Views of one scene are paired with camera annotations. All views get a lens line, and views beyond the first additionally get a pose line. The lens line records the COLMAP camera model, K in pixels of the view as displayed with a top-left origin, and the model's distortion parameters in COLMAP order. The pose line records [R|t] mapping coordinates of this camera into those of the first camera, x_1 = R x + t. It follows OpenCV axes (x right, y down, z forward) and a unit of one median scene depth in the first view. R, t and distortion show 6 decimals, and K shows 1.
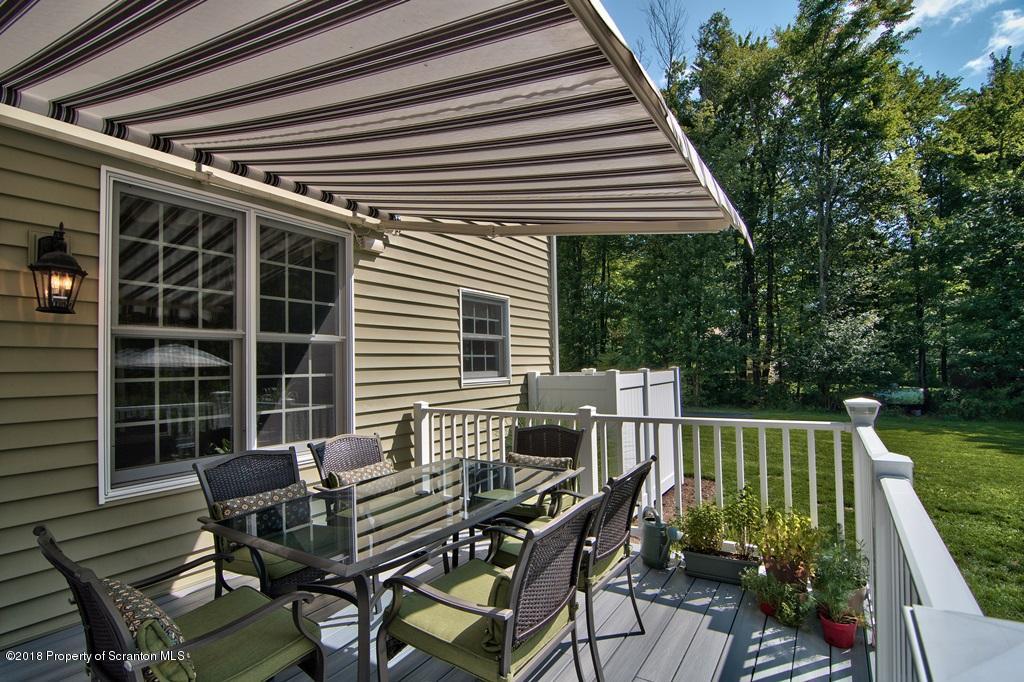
lens RADIAL K [[495.4, 0, 512.0], [0, 495.4, 341.0], [0, 0, 1]] dist [-0.015371, -0.000070]
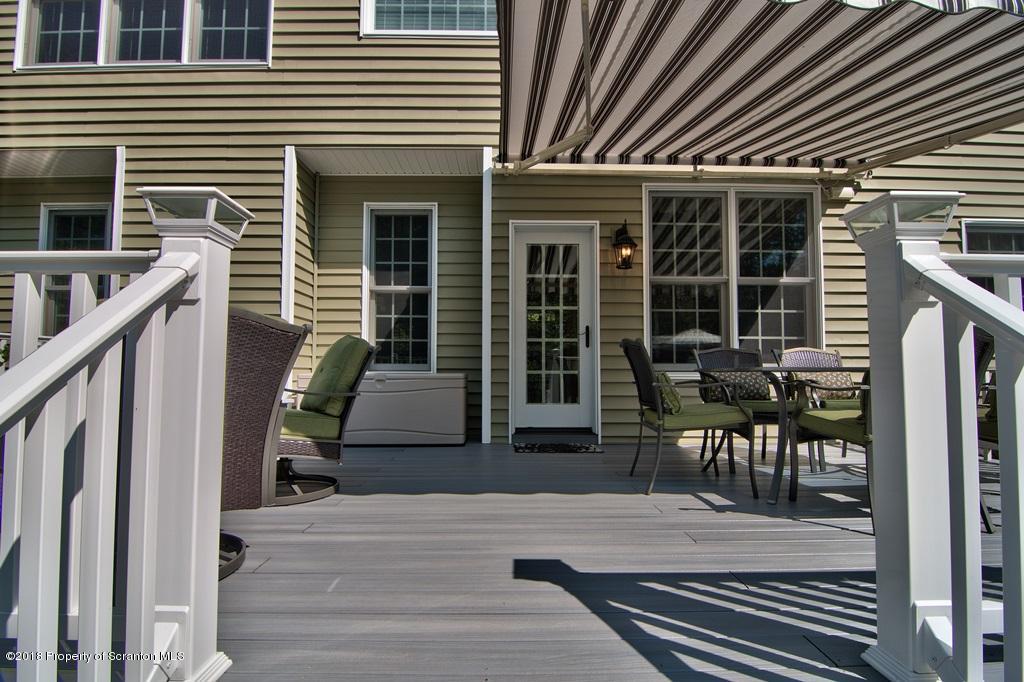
lens RADIAL K [[487.6, 0, 509.9], [0, 487.6, 353.6], [0, 0, 1]] dist [-0.014168, -0.004963]
pose [[0.553720, 0.002012, -0.832700, 0.239623], [0.026819, 0.999435, 0.020249, 0.141408], [0.832271, -0.033545, 0.553354, -0.258694]]
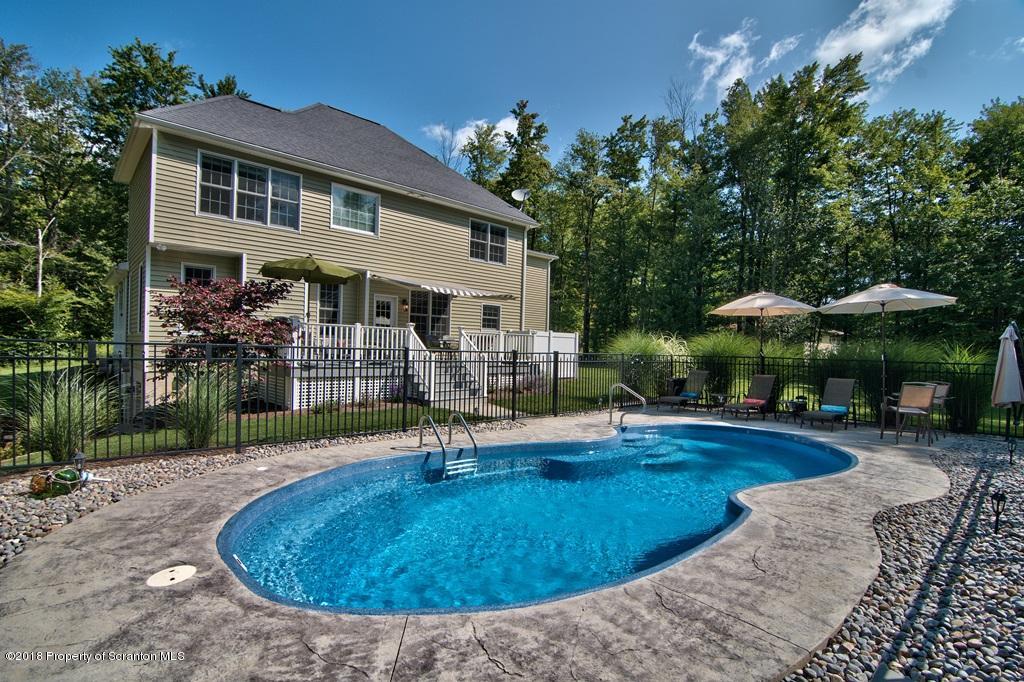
lens RADIAL K [[487.6, 0, 509.9], [0, 487.6, 353.6], [0, 0, 1]] dist [-0.014168, -0.004963]
pose [[0.969654, 0.045697, -0.240174, 1.341995], [-0.032071, 0.997663, 0.060339, 0.047332], [0.242370, -0.050805, 0.968853, -3.326322]]
